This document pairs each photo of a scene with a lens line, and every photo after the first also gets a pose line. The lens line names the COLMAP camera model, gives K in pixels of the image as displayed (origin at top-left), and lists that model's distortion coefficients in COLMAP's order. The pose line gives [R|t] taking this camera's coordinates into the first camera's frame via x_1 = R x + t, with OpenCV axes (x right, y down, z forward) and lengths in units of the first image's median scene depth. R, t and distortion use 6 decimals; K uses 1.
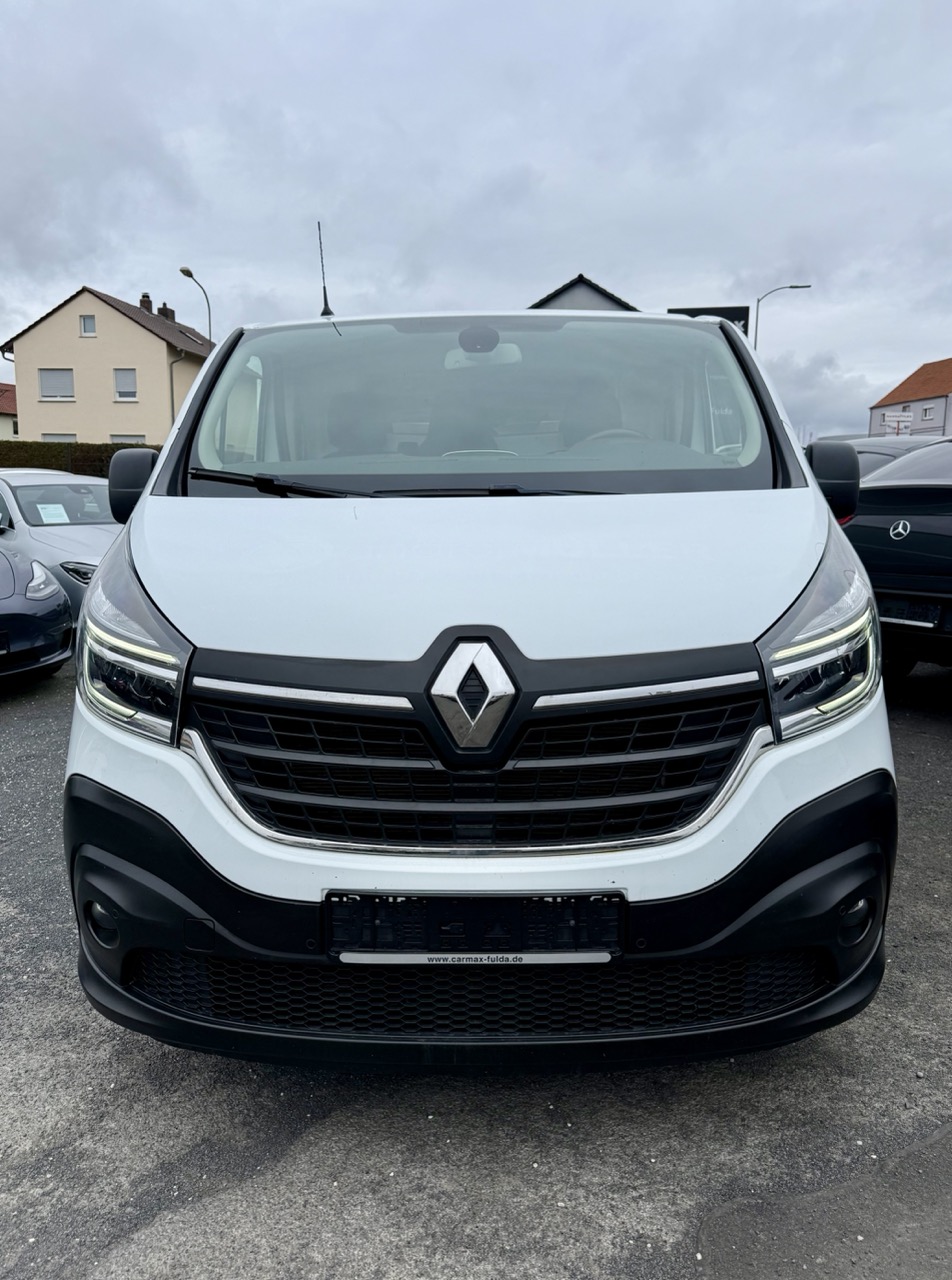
lens RADIAL K [[966.4, 0, 476.1], [0, 966.4, 641.8], [0, 0, 1]] dist [-0.004870, -0.008923]
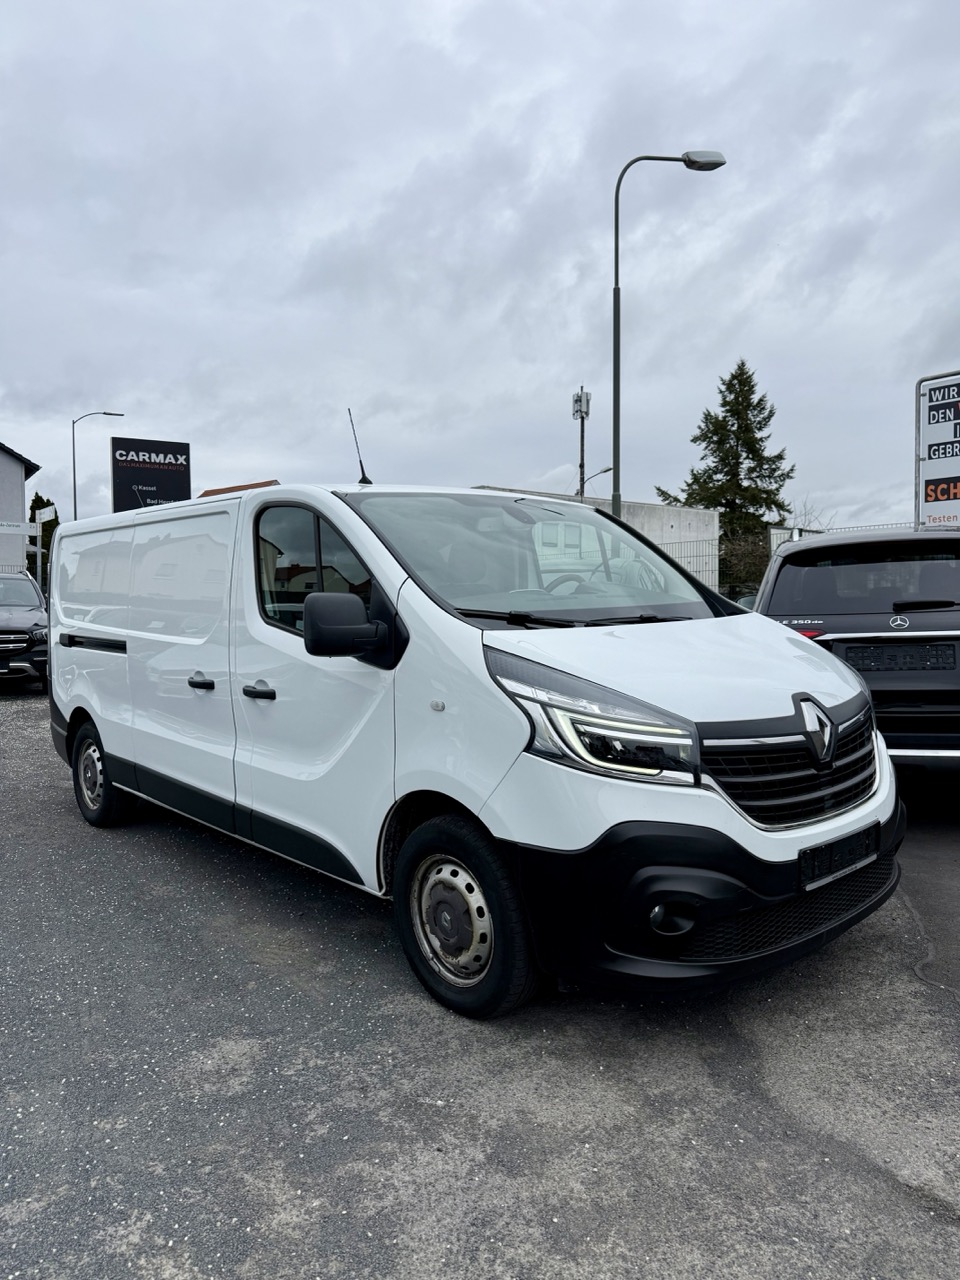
lens RADIAL K [[966.4, 0, 482.5], [0, 966.4, 637.9], [0, 0, 1]] dist [-0.004870, -0.008923]
pose [[0.713761, -0.037718, 0.699373, -1.646283], [0.118954, 0.990570, -0.067979, -0.065512], [-0.690214, 0.131714, 0.711517, 0.103371]]
